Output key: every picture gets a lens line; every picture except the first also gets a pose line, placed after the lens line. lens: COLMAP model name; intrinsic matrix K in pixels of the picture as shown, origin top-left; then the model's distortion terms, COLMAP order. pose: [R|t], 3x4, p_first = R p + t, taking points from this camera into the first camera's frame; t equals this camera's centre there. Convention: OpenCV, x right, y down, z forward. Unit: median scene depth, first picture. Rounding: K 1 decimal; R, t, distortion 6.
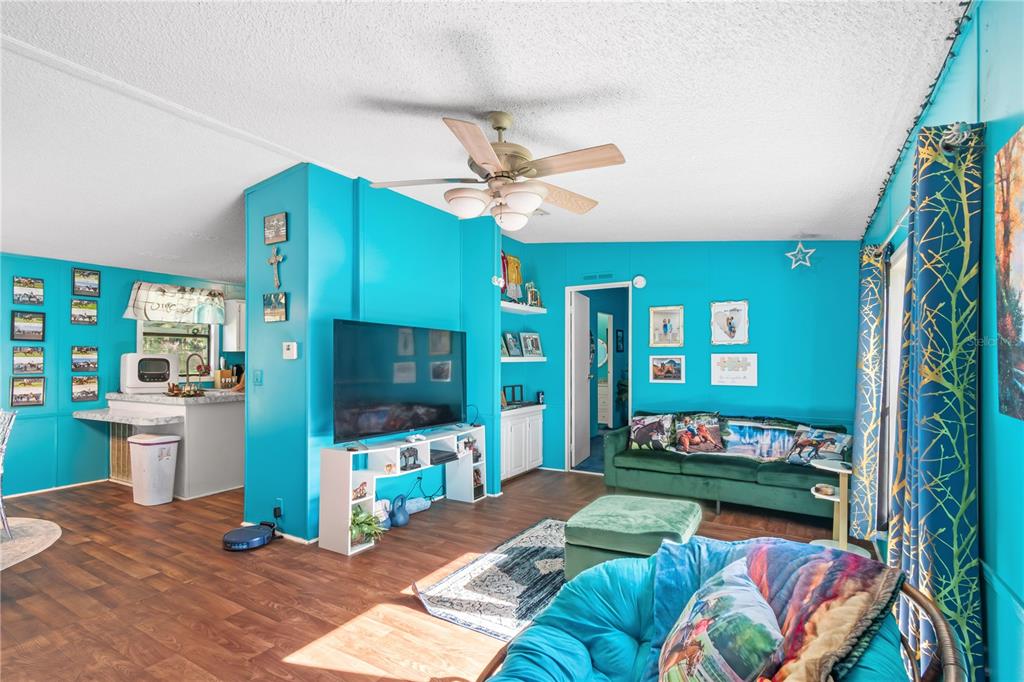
lens RADIAL K [[478.9, 0, 515.7], [0, 478.9, 354.9], [0, 0, 1]] dist [0.002461, 0.000027]
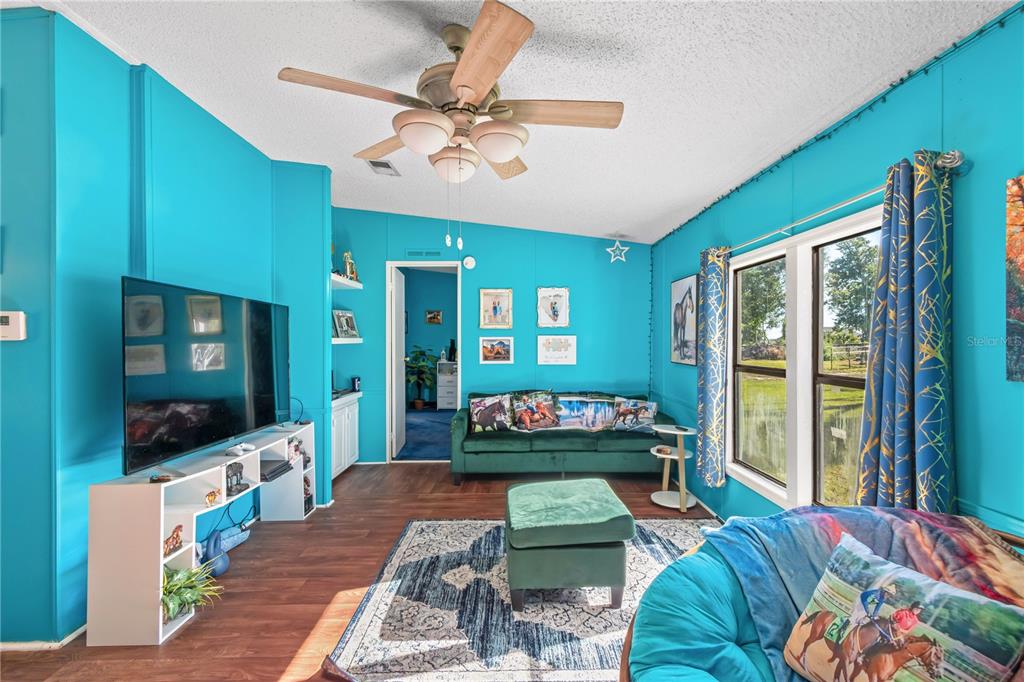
lens RADIAL K [[460.6, 0, 512.0], [0, 460.6, 341.0], [0, 0, 1]] dist [0.000098, 0.000616]
pose [[0.850788, -0.000801, 0.525508, -0.210246], [-0.003853, 0.999962, 0.007763, 0.002621], [-0.525494, -0.008629, 0.850753, 0.175430]]
